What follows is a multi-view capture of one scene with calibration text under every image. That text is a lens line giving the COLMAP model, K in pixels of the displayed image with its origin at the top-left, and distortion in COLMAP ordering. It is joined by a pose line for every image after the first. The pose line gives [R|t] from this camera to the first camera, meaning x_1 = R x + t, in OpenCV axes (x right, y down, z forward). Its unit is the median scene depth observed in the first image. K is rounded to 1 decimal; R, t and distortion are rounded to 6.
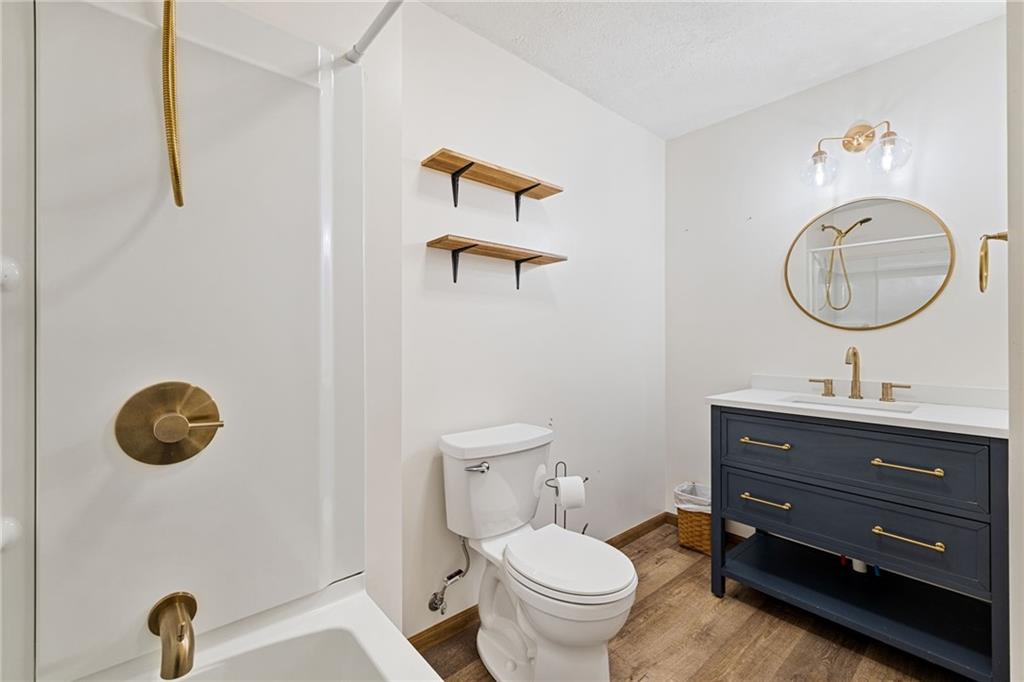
lens RADIAL K [[433.2, 0, 508.3], [0, 433.2, 340.4], [0, 0, 1]] dist [0.003275, 0.000893]
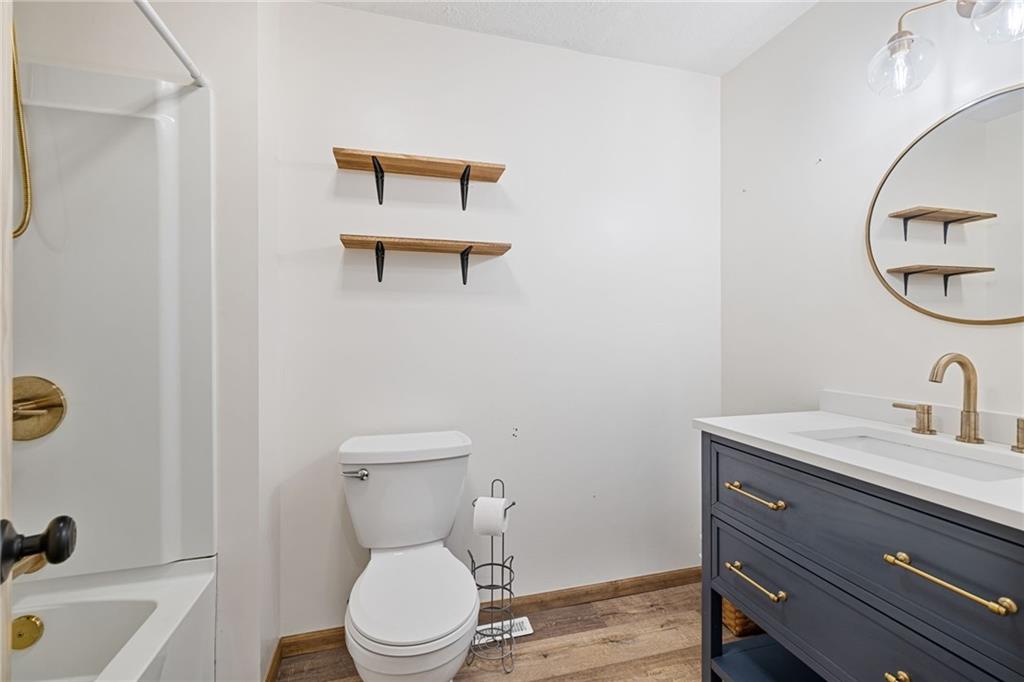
lens RADIAL K [[433.2, 0, 506.8], [0, 433.2, 340.8], [0, 0, 1]] dist [0.003275, 0.000893]
pose [[0.902951, 0.001688, -0.429740, 0.497683], [0.002395, 0.999957, 0.008961, -0.007865], [0.429736, -0.009120, 0.902908, 0.211615]]
